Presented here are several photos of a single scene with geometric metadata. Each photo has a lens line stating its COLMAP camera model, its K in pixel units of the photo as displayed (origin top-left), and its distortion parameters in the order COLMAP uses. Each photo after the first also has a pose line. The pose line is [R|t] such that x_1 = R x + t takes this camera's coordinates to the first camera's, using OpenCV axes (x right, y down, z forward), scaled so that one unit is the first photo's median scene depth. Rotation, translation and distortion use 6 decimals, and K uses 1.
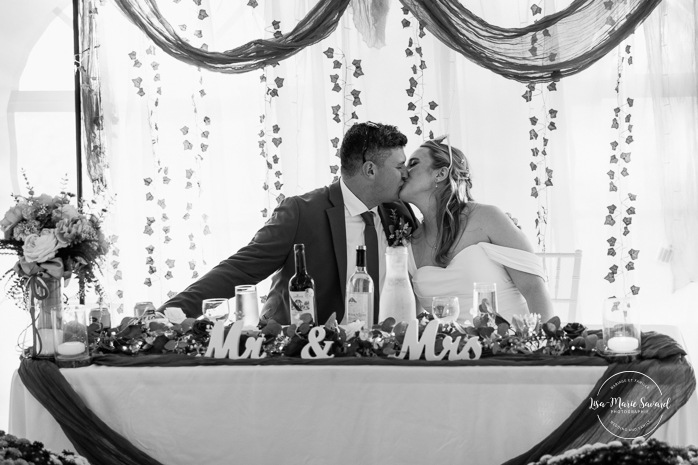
lens RADIAL K [[1385.3, 0, 349.8], [0, 1385.3, 230.2], [0, 0, 1]] dist [0.213528, 0.000000]
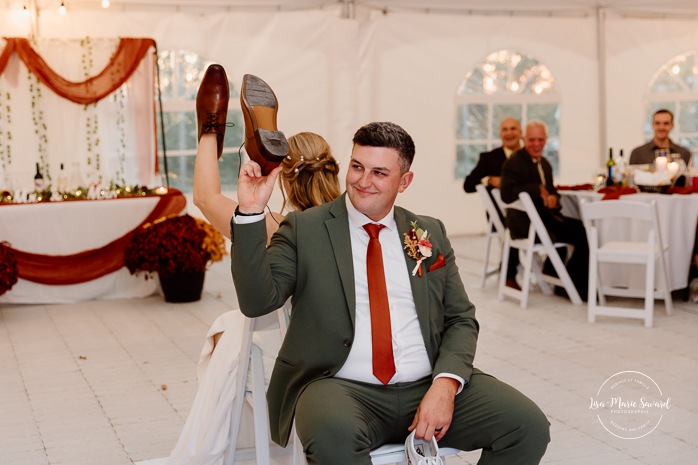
lens RADIAL K [[985.7, 0, 348.5], [0, 985.7, 235.5], [0, 0, 1]] dist [-0.006860, 0.000000]
pose [[0.822319, -0.055779, 0.566287, -0.485595], [0.049552, 0.998423, 0.026389, 0.102167], [-0.566866, 0.006361, 0.823786, -0.688297]]
